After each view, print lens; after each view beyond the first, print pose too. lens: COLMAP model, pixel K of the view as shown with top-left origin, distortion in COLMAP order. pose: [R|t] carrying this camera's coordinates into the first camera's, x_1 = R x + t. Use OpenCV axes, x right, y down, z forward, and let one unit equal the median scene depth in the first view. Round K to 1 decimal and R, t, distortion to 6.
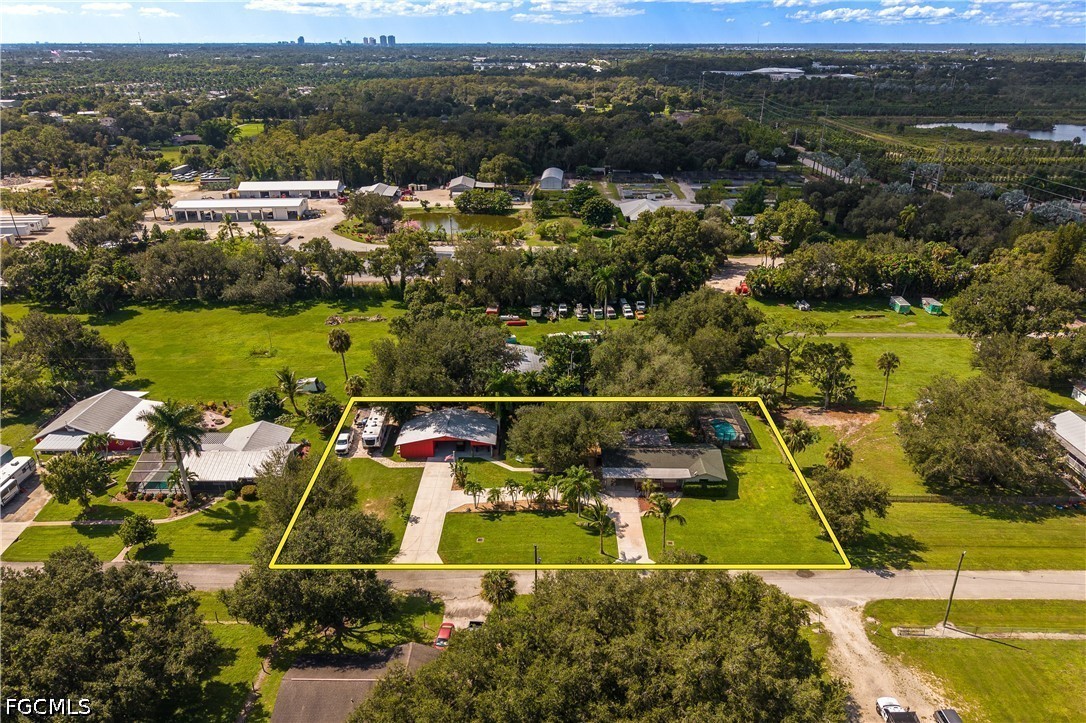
lens RADIAL K [[746.6, 0, 543.0], [0, 746.6, 361.5], [0, 0, 1]] dist [0.005015, -0.001349]
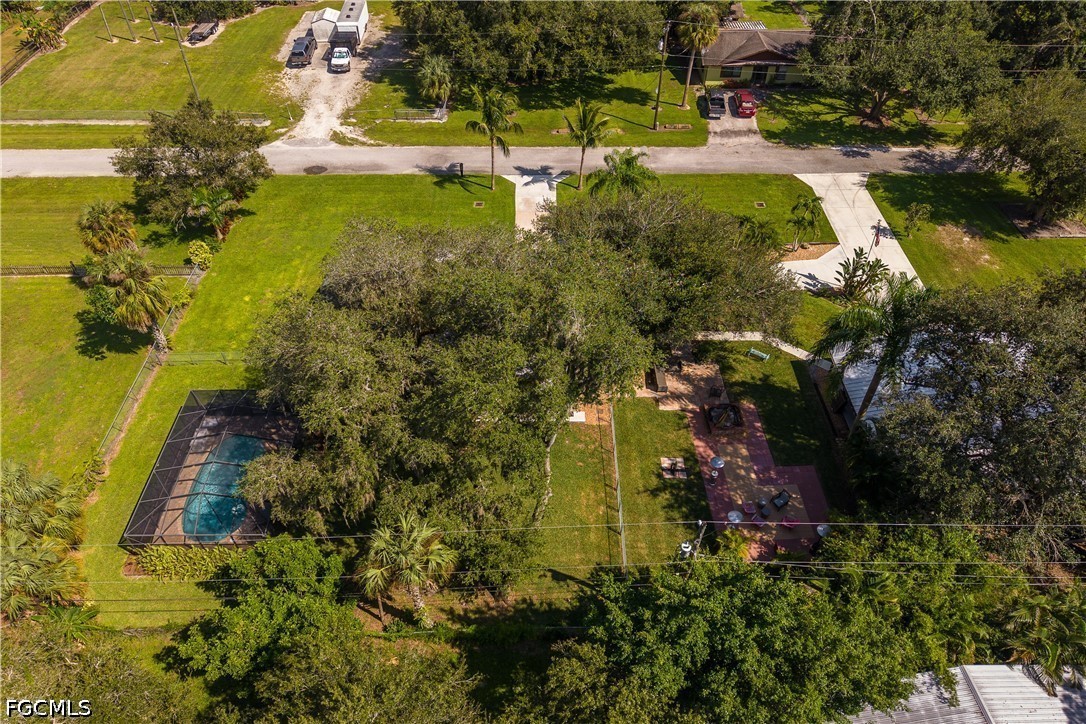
lens RADIAL K [[731.2, 0, 545.5], [0, 731.2, 389.2], [0, 0, 1]] dist [0.000534, -0.003217]
pose [[-0.999736, 0.017482, -0.014906, 0.090610], [-0.007809, 0.351595, 0.936120, -0.235341], [0.021606, 0.935989, -0.351365, 1.023676]]
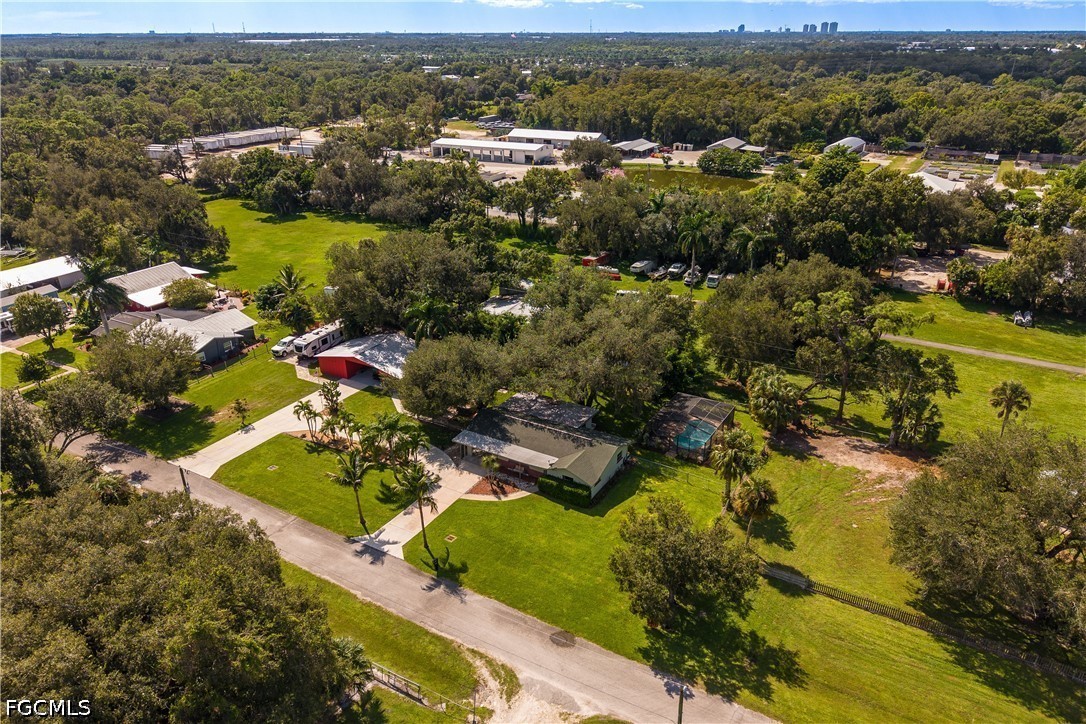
lens RADIAL K [[731.2, 0, 545.5], [0, 731.2, 389.2], [0, 0, 1]] dist [0.000534, -0.003217]
pose [[0.867872, 0.215626, -0.447552, 0.397998], [-0.191563, 0.976476, 0.098986, 0.007946], [0.458368, -0.000173, 0.888763, 0.297915]]
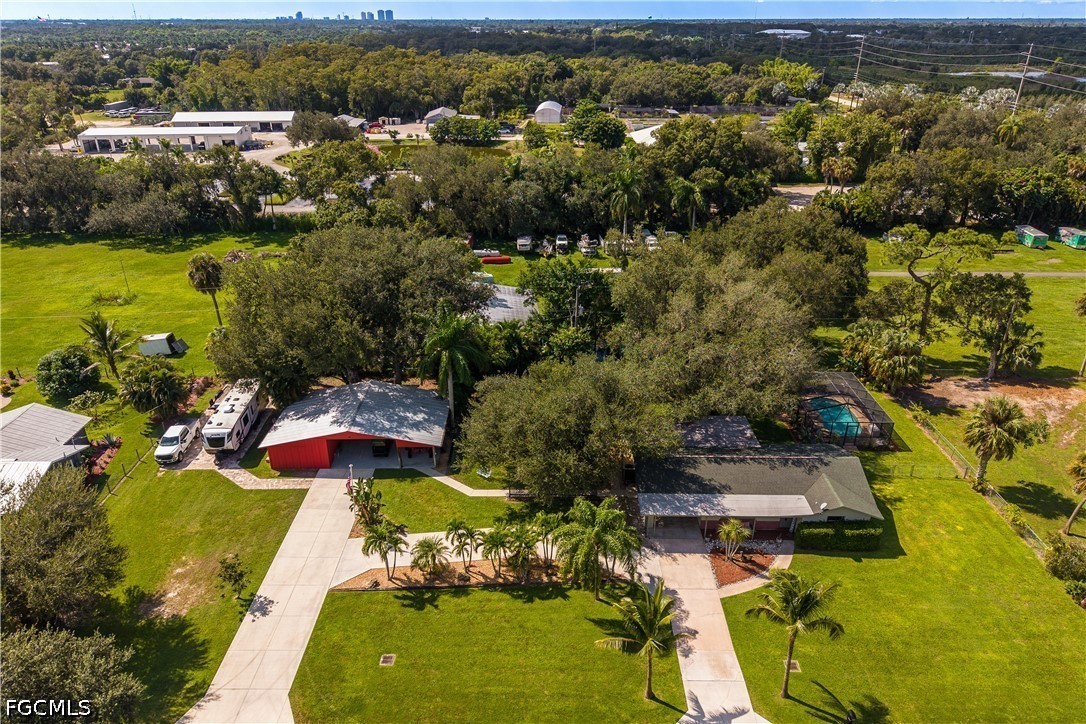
lens RADIAL K [[737.1, 0, 543.0], [0, 737.1, 362.0], [0, 0, 1]] dist [-0.001337, 0.000299]
pose [[0.999996, -0.002103, 0.002015, 0.009662], [0.002030, 0.999370, 0.035445, 0.026209], [-0.002089, -0.035441, 0.999370, 0.401070]]
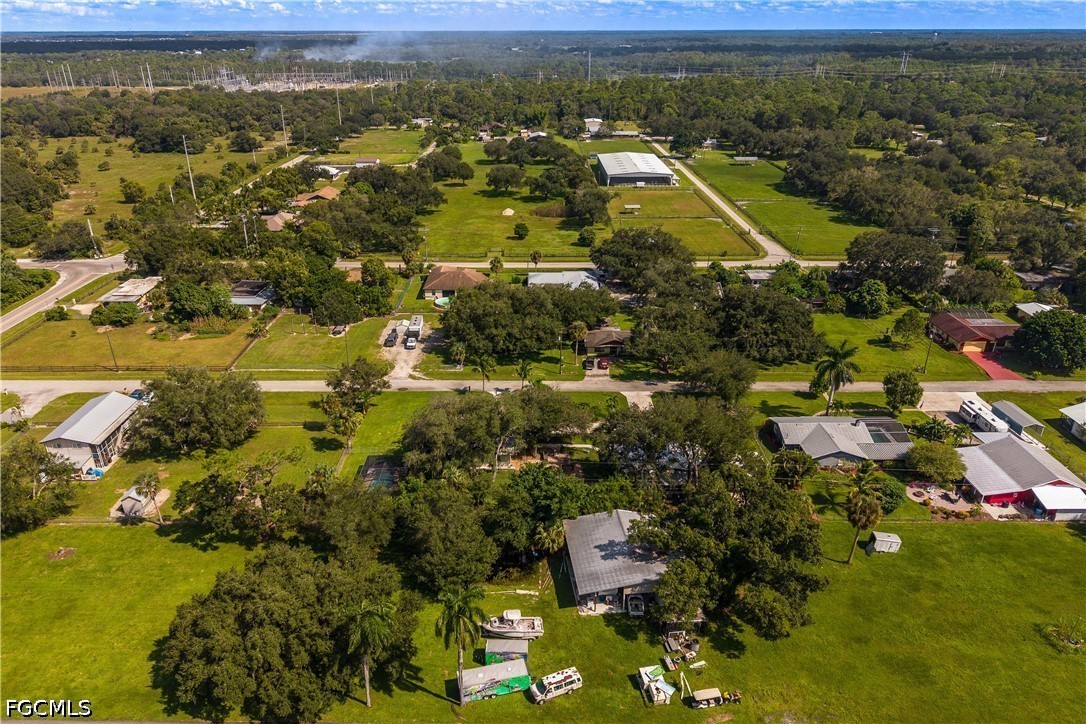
lens RADIAL K [[765.5, 0, 540.0], [0, 765.5, 377.6], [0, 0, 1]] dist [0.107259, -0.135077]
pose [[-0.999811, 0.006686, -0.018280, 0.051128], [-0.009041, 0.672167, 0.740344, -0.703270], [0.017237, 0.740369, -0.671979, 1.486341]]
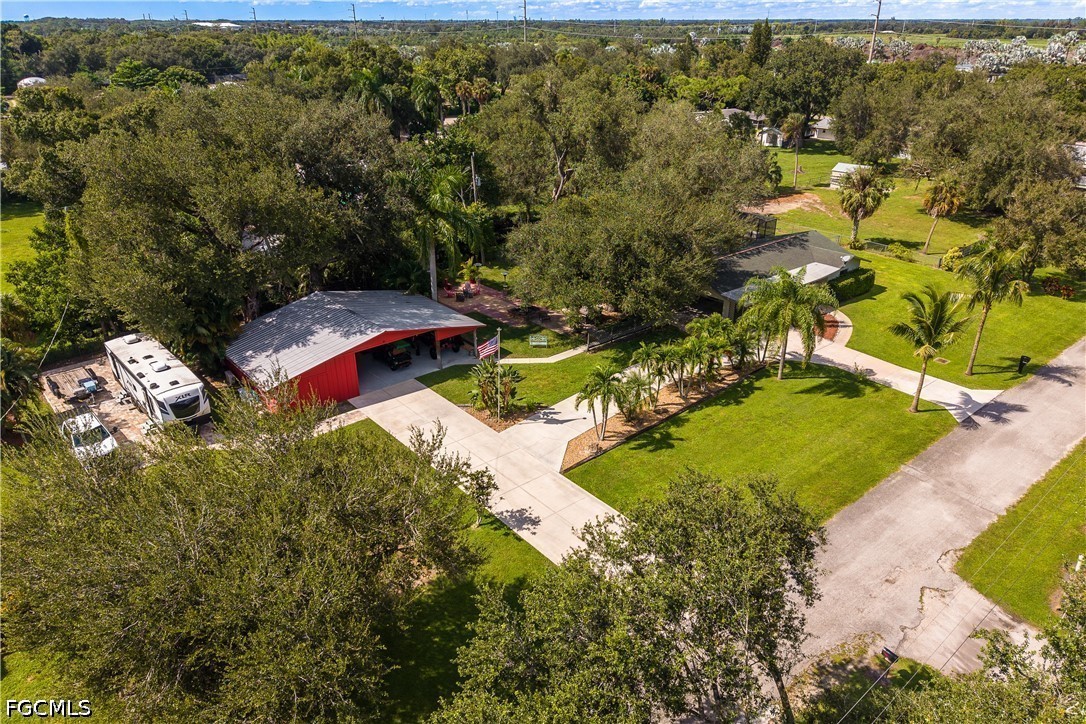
lens RADIAL K [[746.6, 0, 543.0], [0, 746.6, 362.0], [0, 0, 1]] dist [0.005015, -0.001349]
pose [[0.764036, -0.273171, 0.584488, -0.269869], [0.255412, 0.959993, 0.114798, 0.078939], [-0.592463, 0.061576, 0.803241, 0.542489]]
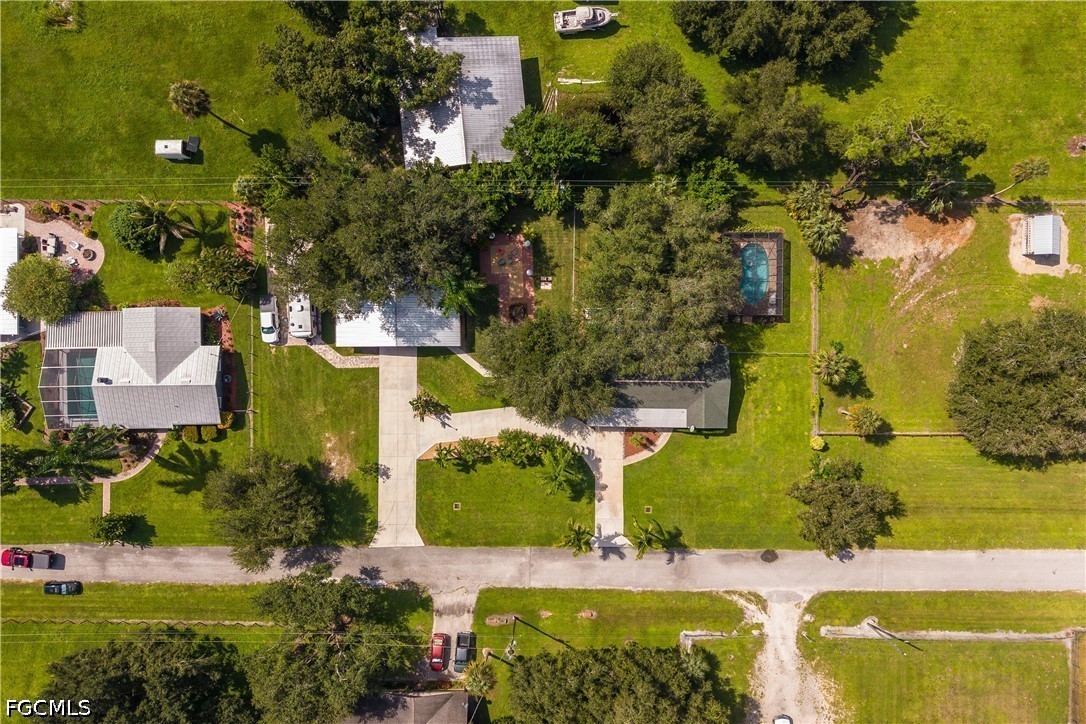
lens RADIAL K [[774.9, 0, 543.0], [0, 774.9, 362.0], [0, 0, 1]] dist [0.010159, 0.001573]
pose [[0.999976, -0.005876, -0.003626, 0.025830], [0.005637, 0.391619, 0.920110, -0.576466], [-0.003986, -0.920109, 0.391643, 0.571935]]
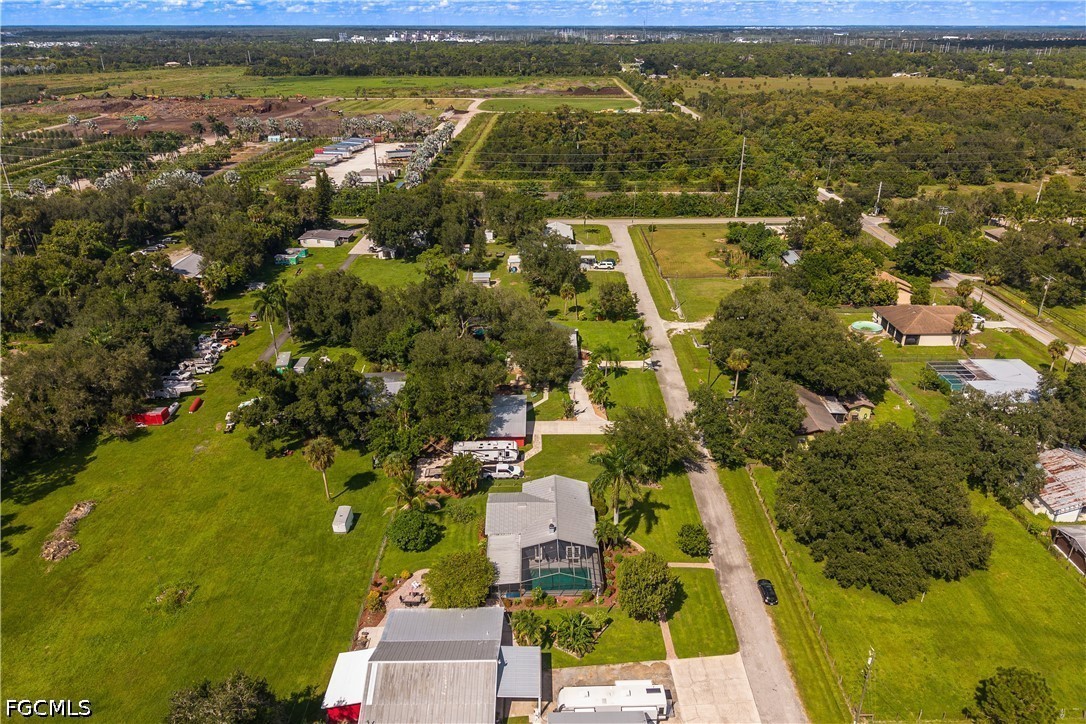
lens RADIAL K [[774.9, 0, 543.0], [0, 774.9, 362.0], [0, 0, 1]] dist [0.010159, 0.001573]
pose [[-0.013882, -0.404223, 0.914555, -1.025749], [0.386438, 0.841406, 0.377758, -0.338342], [-0.922211, 0.358663, 0.144527, 0.684046]]
